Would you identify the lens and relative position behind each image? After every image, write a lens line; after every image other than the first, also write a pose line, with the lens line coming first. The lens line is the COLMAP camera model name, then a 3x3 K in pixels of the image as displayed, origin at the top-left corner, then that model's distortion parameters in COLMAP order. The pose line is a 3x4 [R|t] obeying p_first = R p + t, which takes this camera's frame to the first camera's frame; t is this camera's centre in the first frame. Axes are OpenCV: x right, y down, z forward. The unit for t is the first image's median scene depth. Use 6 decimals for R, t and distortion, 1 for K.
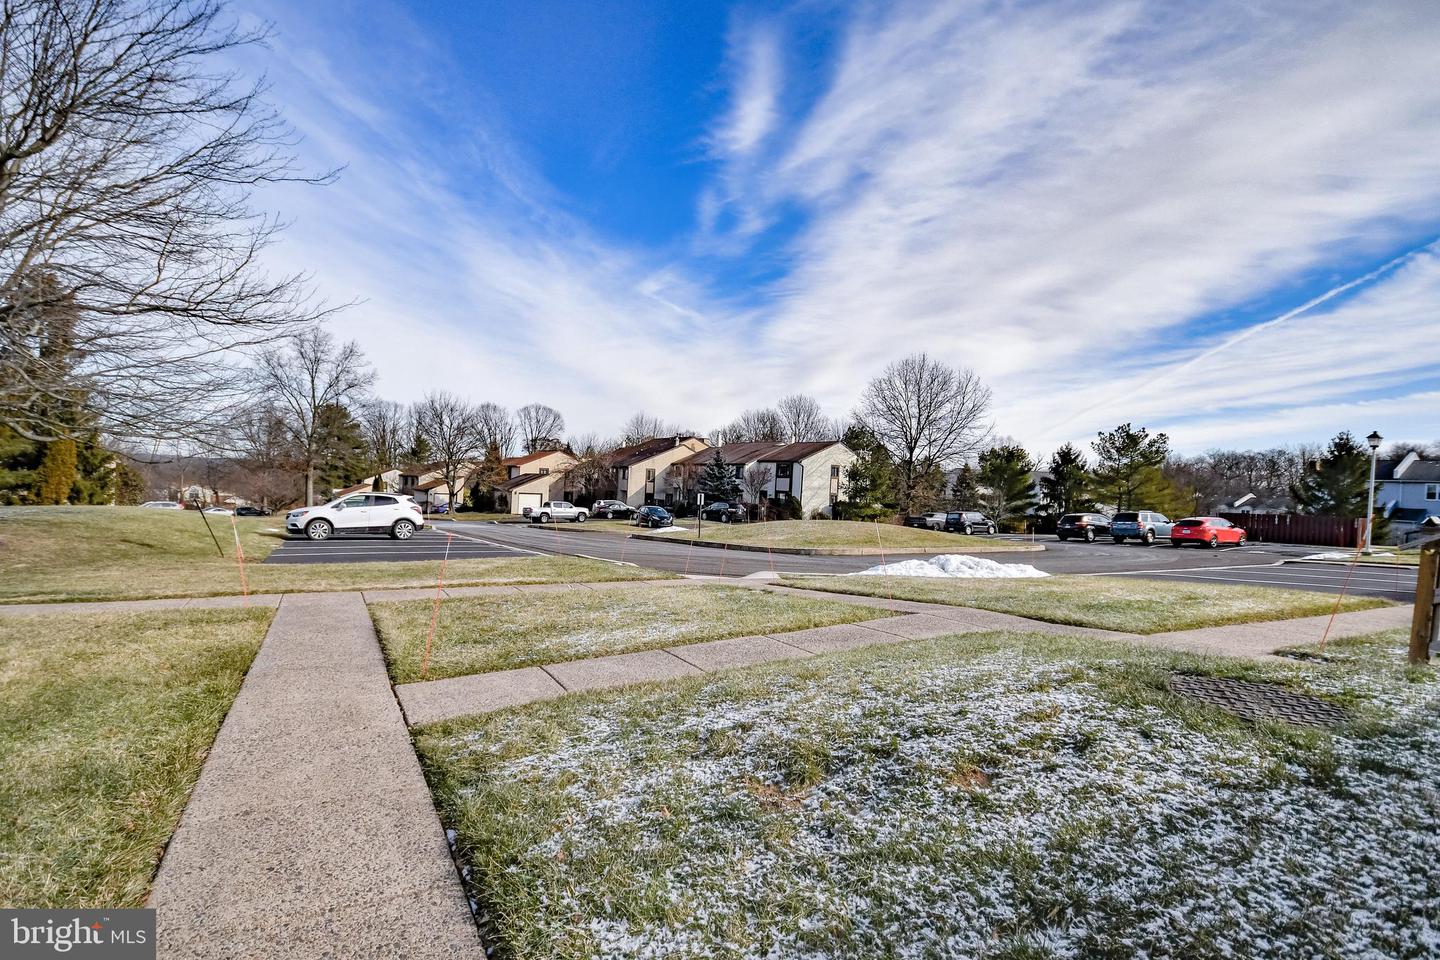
lens RADIAL K [[644.2, 0, 714.1], [0, 644.2, 496.1], [0, 0, 1]] dist [-0.000432, -0.013559]
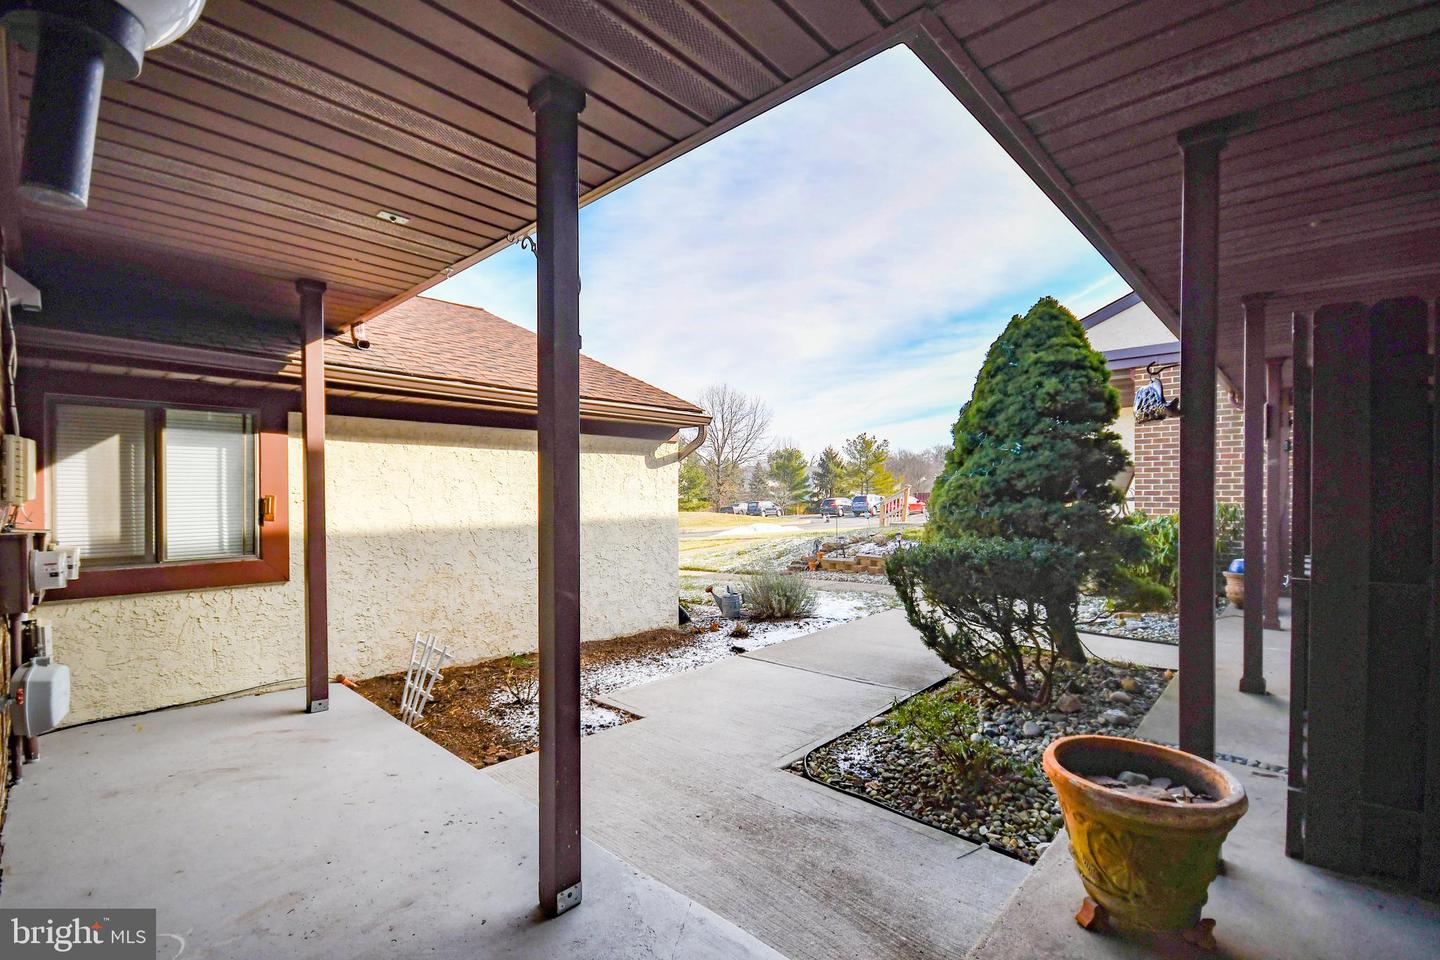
lens RADIAL K [[644.2, 0, 714.1], [0, 644.2, 496.1], [0, 0, 1]] dist [-0.000432, -0.013559]
pose [[0.952592, -0.050768, 0.299984, -0.096965], [0.049676, 0.998702, 0.011272, -0.005463], [-0.300167, 0.004165, 0.953878, -0.235181]]
